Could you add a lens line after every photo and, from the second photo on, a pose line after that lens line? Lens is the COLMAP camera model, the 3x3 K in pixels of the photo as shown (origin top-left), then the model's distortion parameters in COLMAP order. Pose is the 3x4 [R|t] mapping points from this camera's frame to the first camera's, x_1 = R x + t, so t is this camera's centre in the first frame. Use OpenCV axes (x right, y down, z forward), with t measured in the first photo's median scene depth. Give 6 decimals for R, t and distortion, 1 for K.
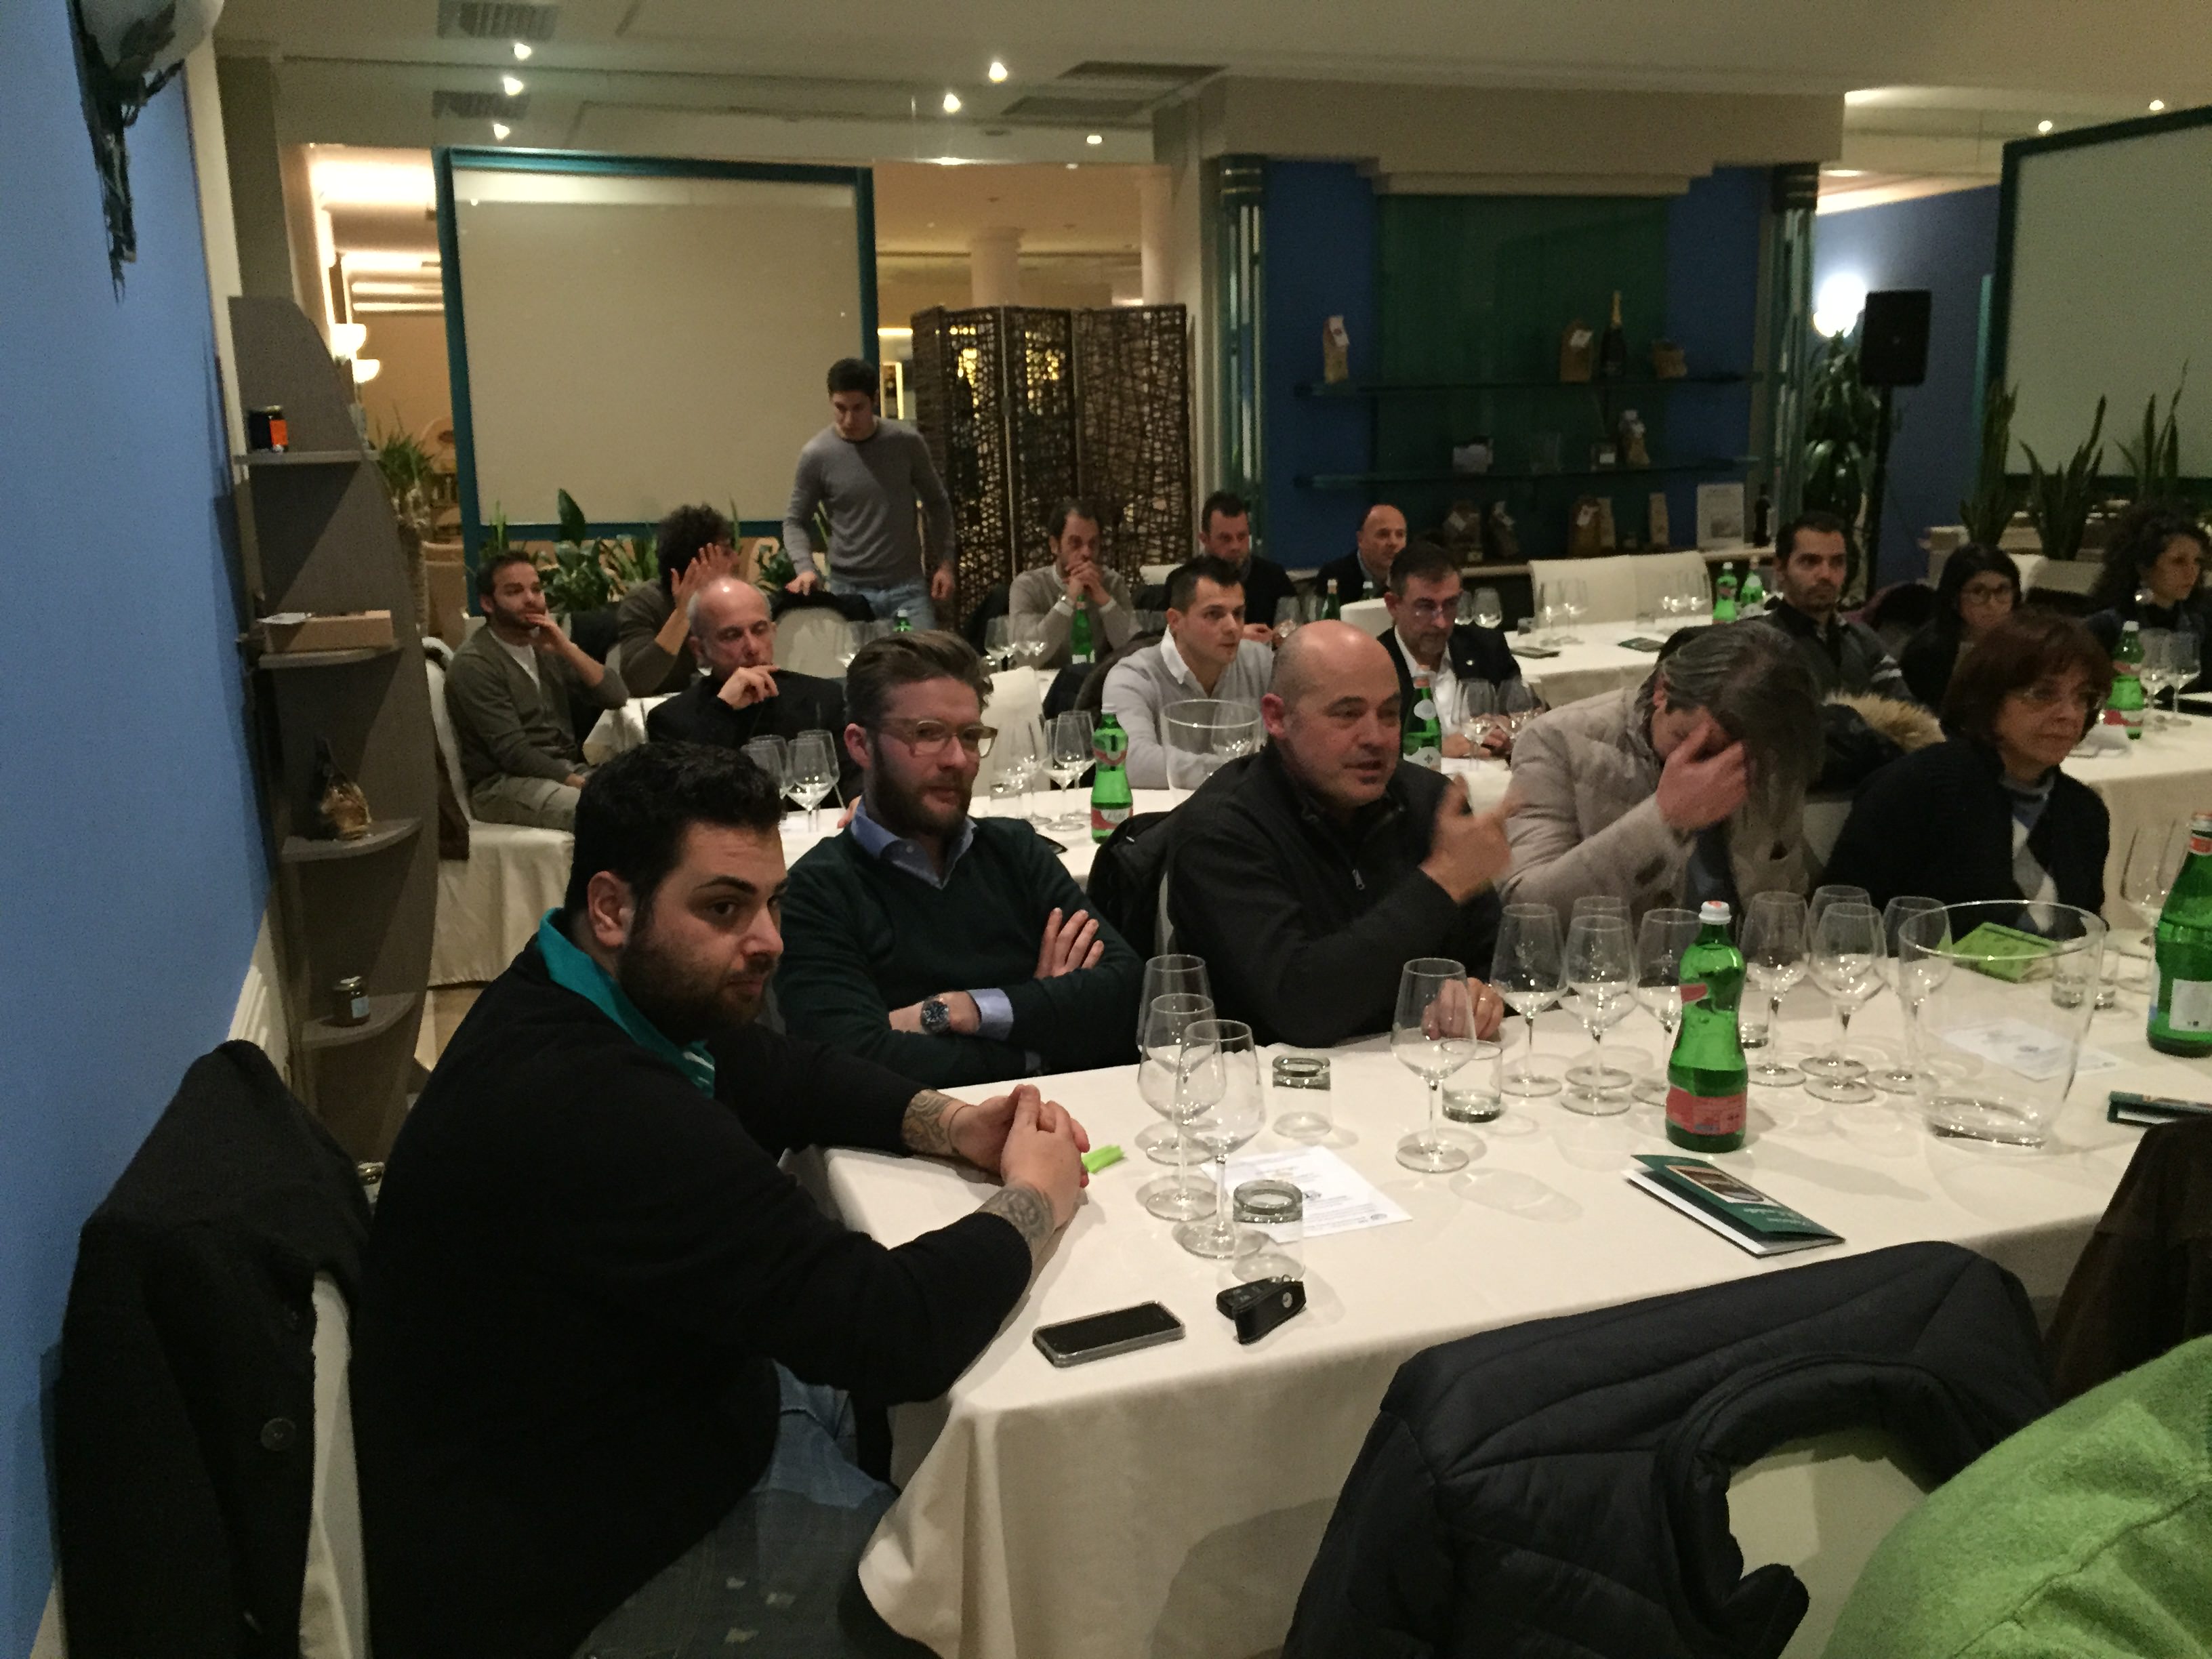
lens RADIAL K [[1901.4, 0, 1106.4], [0, 1901.4, 828.7], [0, 0, 1]] dist [0.077917, -0.107138]
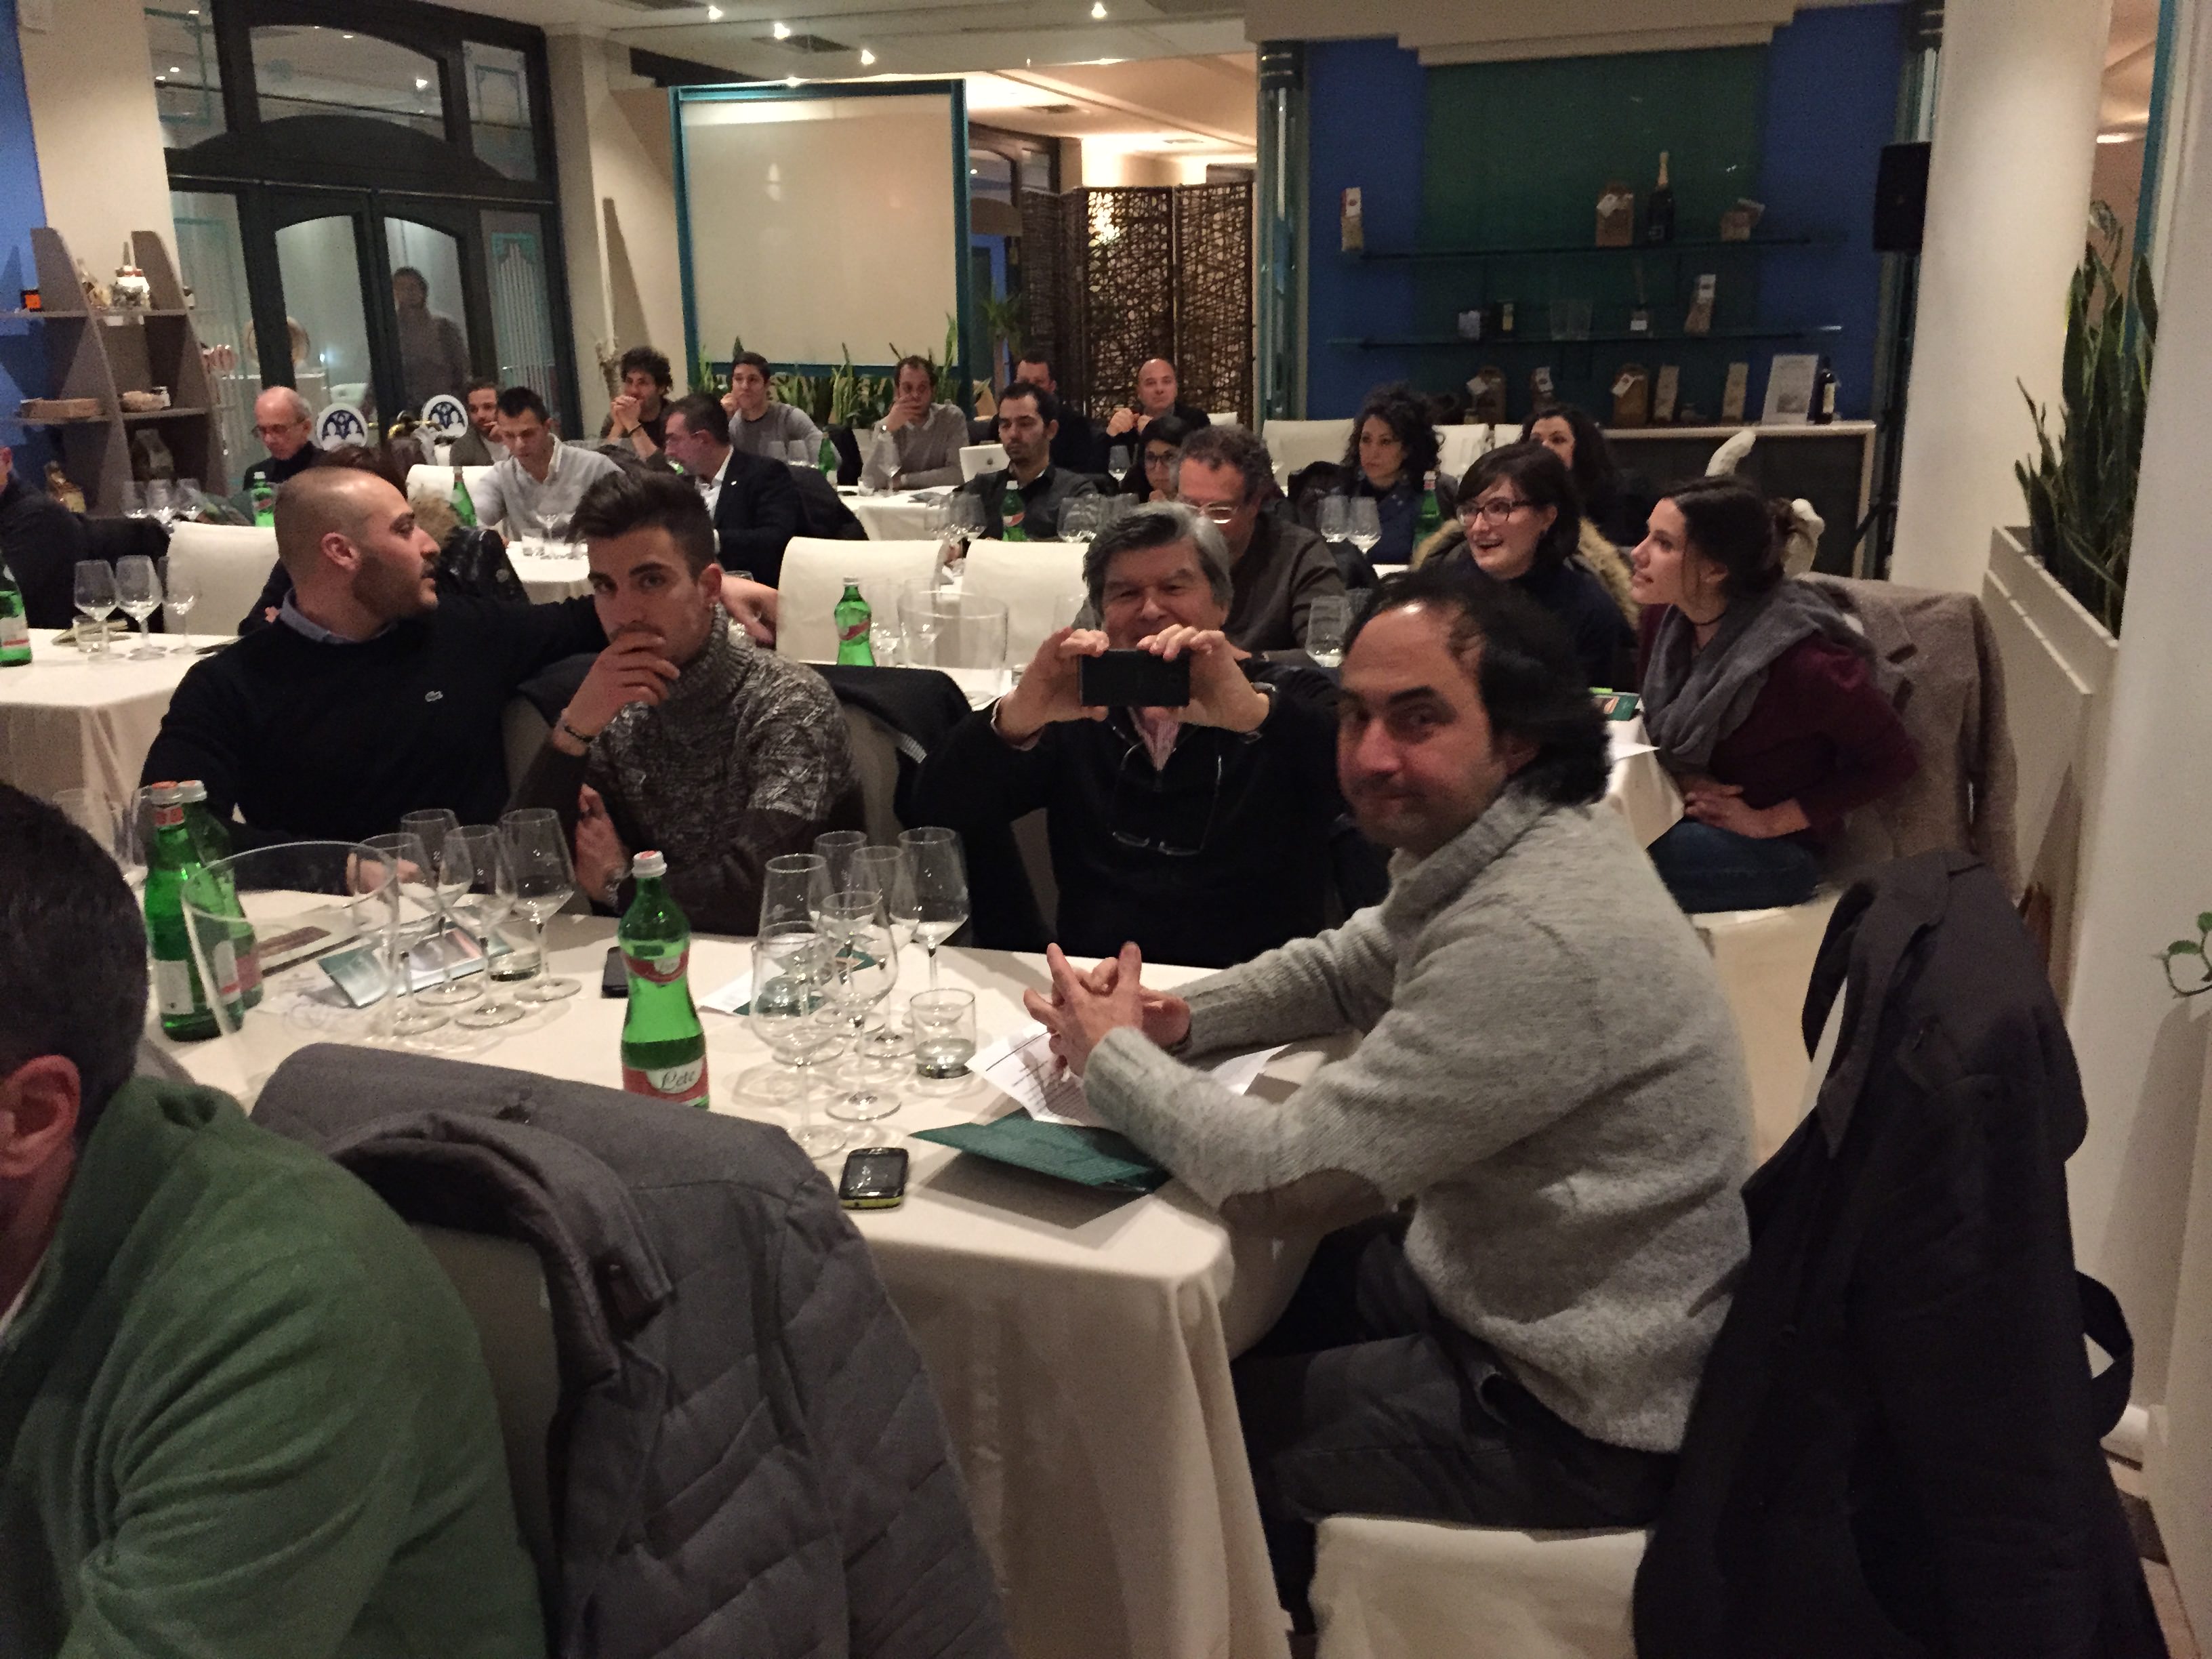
lens RADIAL K [[1901.4, 0, 1118.2], [0, 1901.4, 838.4], [0, 0, 1]] dist [0.077917, -0.107138]
pose [[0.793852, 0.172231, -0.583212, 0.681725], [-0.125375, 0.984805, 0.120171, -0.018921], [0.595047, -0.022278, 0.803382, 0.042032]]
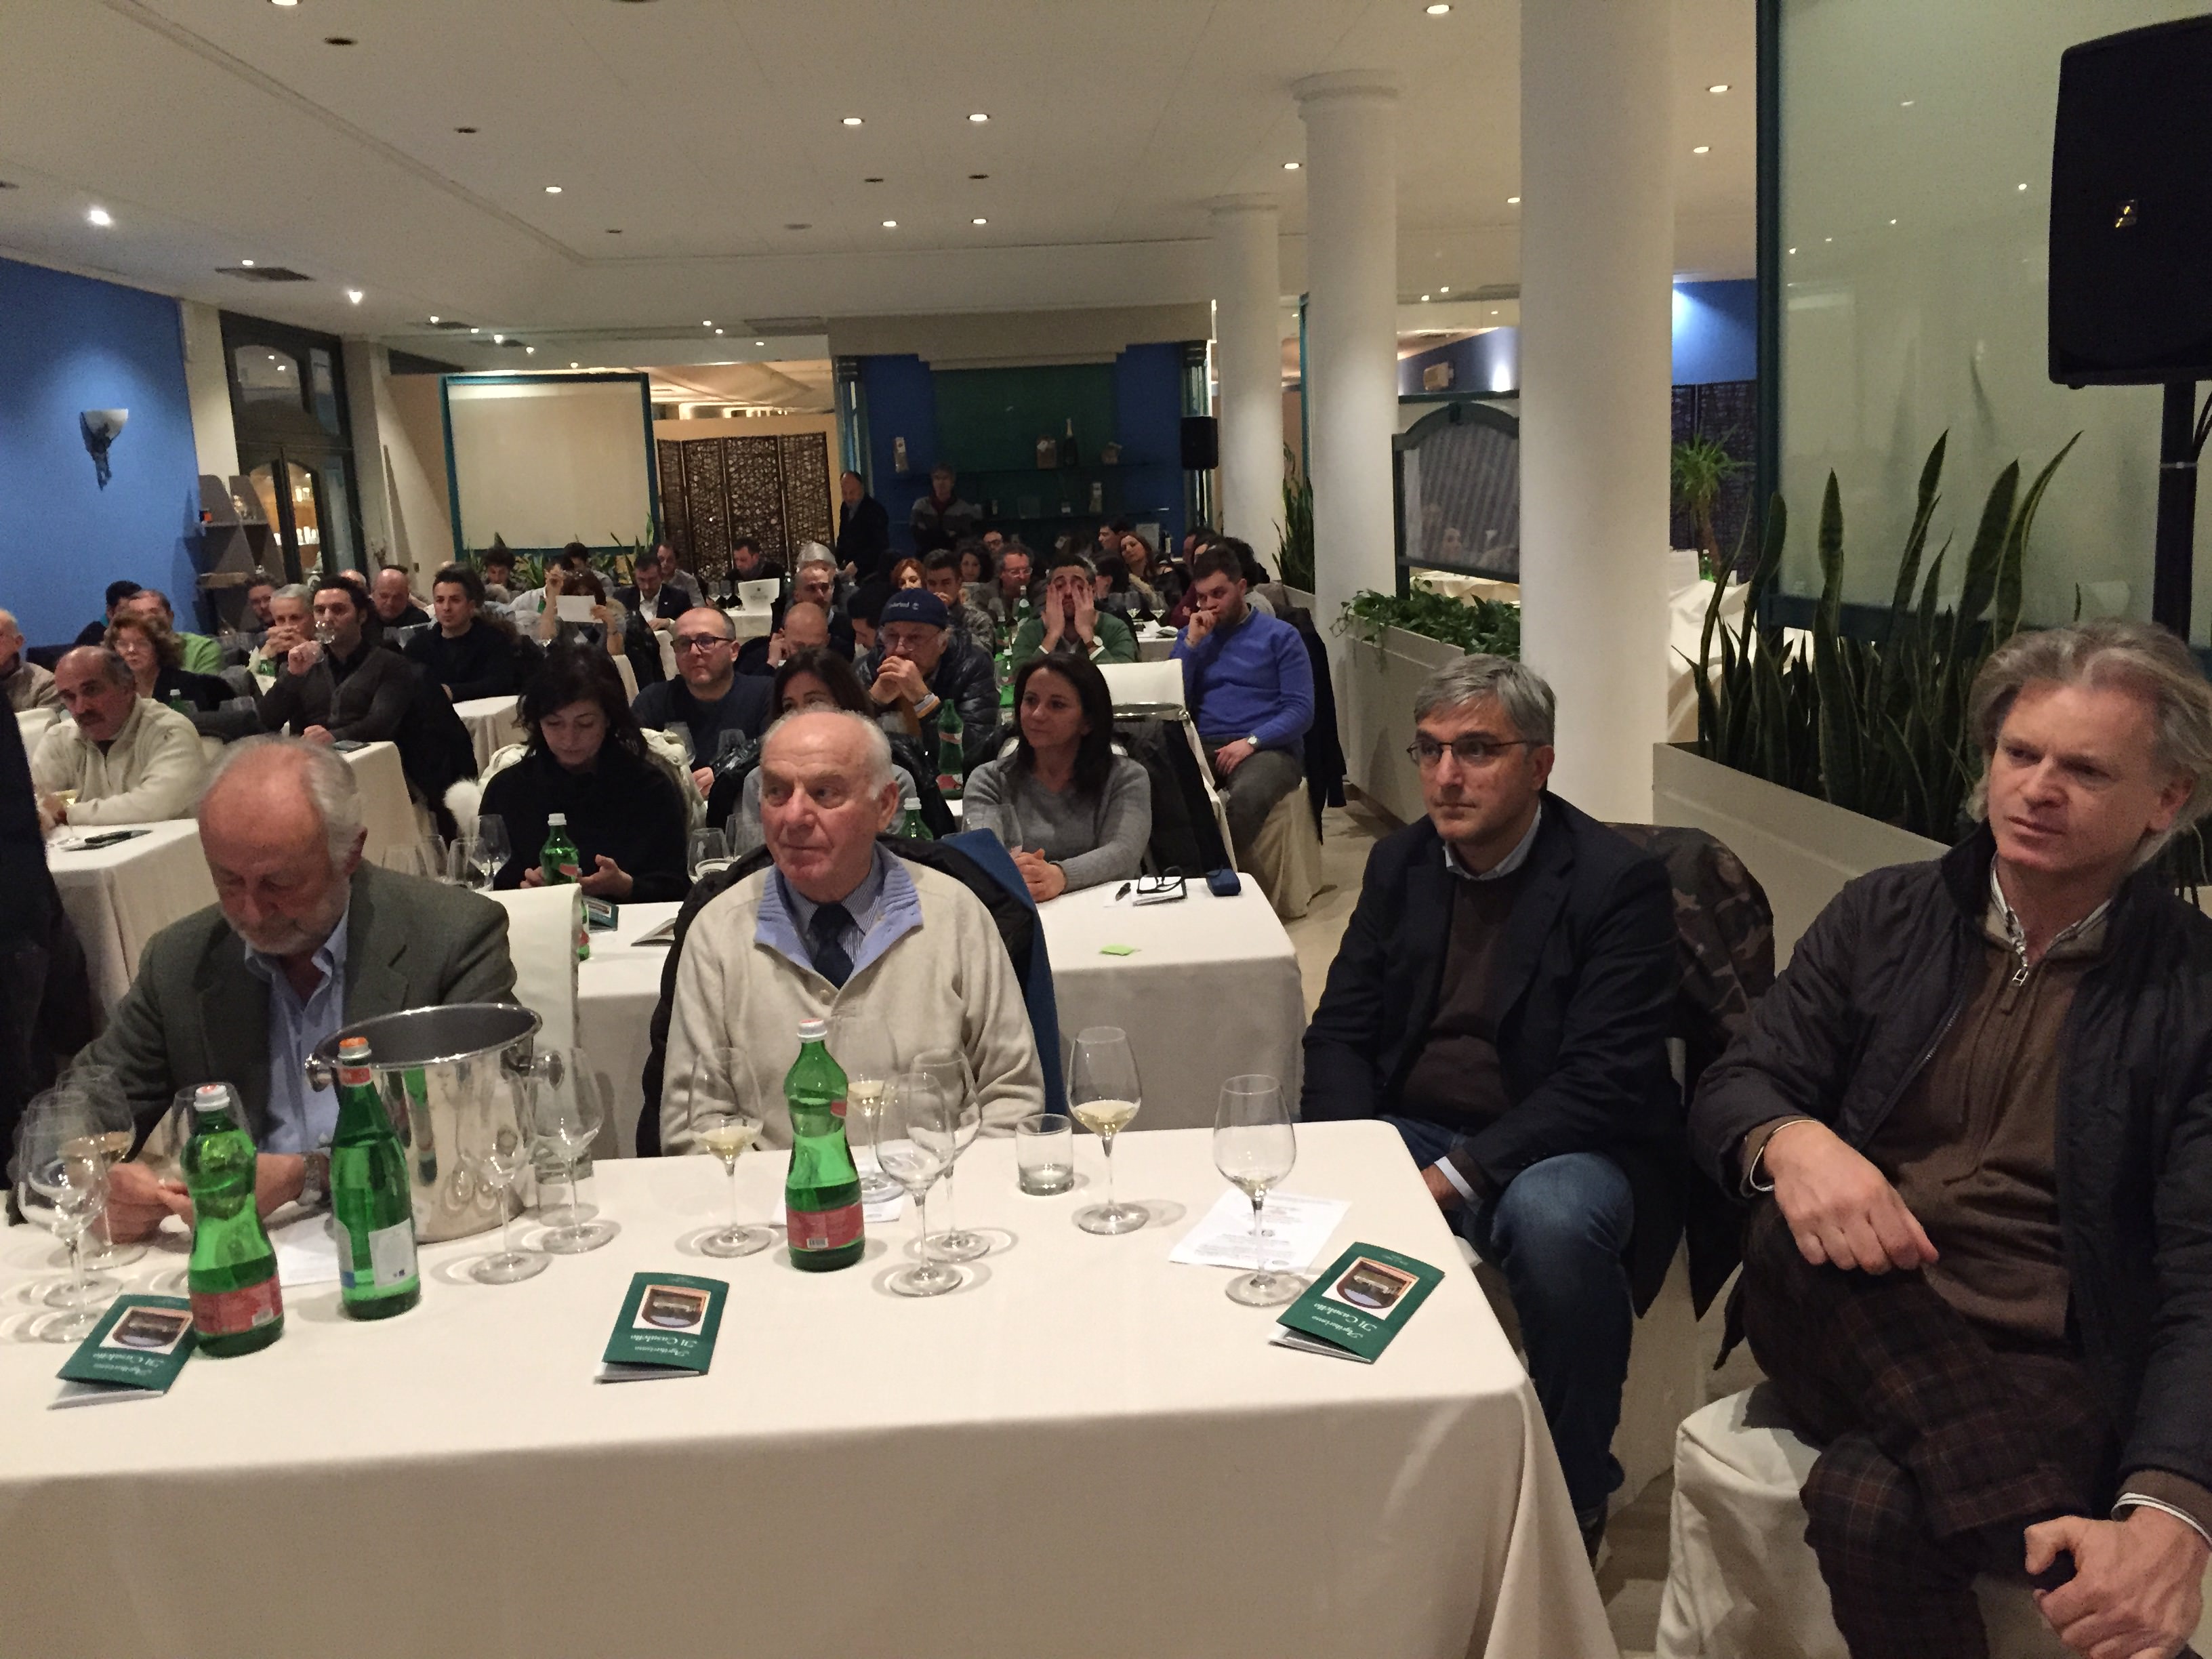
lens RADIAL K [[1901.4, 0, 1118.7], [0, 1901.4, 848.7], [0, 0, 1]] dist [0.077917, -0.107138]
pose [[0.963505, 0.031880, -0.265787, 0.809968], [-0.034419, 0.999395, -0.004900, 0.134535], [0.265470, 0.013869, 0.964019, -0.723987]]
